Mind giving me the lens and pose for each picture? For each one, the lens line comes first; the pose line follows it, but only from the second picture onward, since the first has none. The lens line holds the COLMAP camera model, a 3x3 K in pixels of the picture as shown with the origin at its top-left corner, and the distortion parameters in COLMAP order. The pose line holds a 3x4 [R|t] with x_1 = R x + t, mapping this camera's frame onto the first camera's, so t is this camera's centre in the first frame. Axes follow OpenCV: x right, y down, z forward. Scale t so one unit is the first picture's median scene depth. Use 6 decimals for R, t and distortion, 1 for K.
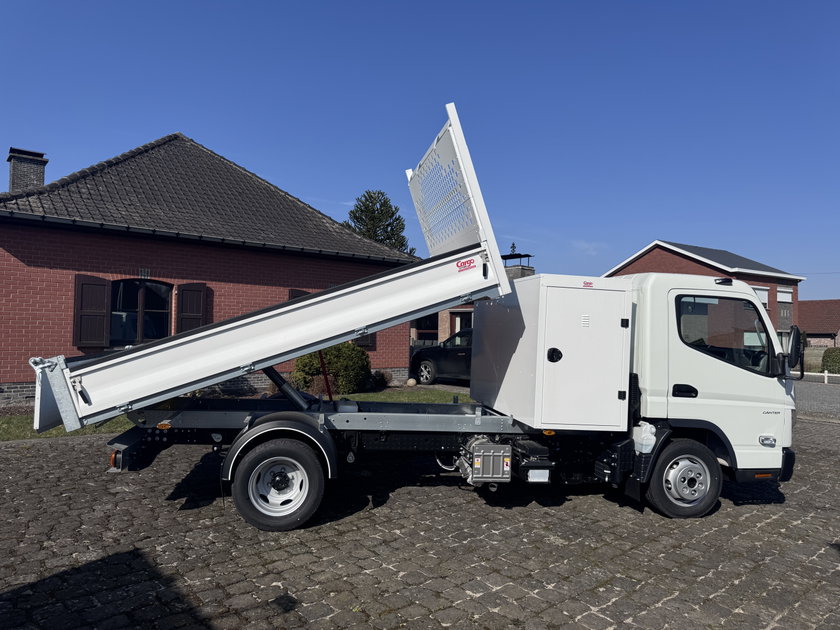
lens RADIAL K [[557.4, 0, 420.0], [0, 557.4, 315.0], [0, 0, 1]] dist [0.064478, -0.000201]
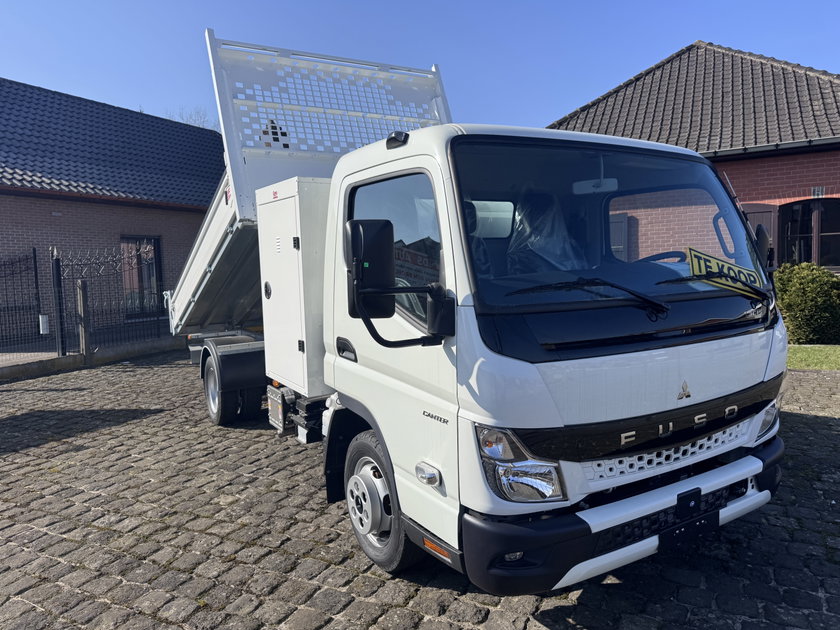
lens RADIAL K [[576.9, 0, 420.0], [0, 576.9, 315.0], [0, 0, 1]] dist [0.024109, -0.001450]
pose [[0.296894, 0.039070, -0.954111, 0.420284], [0.075163, 0.995107, 0.064137, 0.024013], [0.951948, -0.090756, 0.292505, 0.344752]]
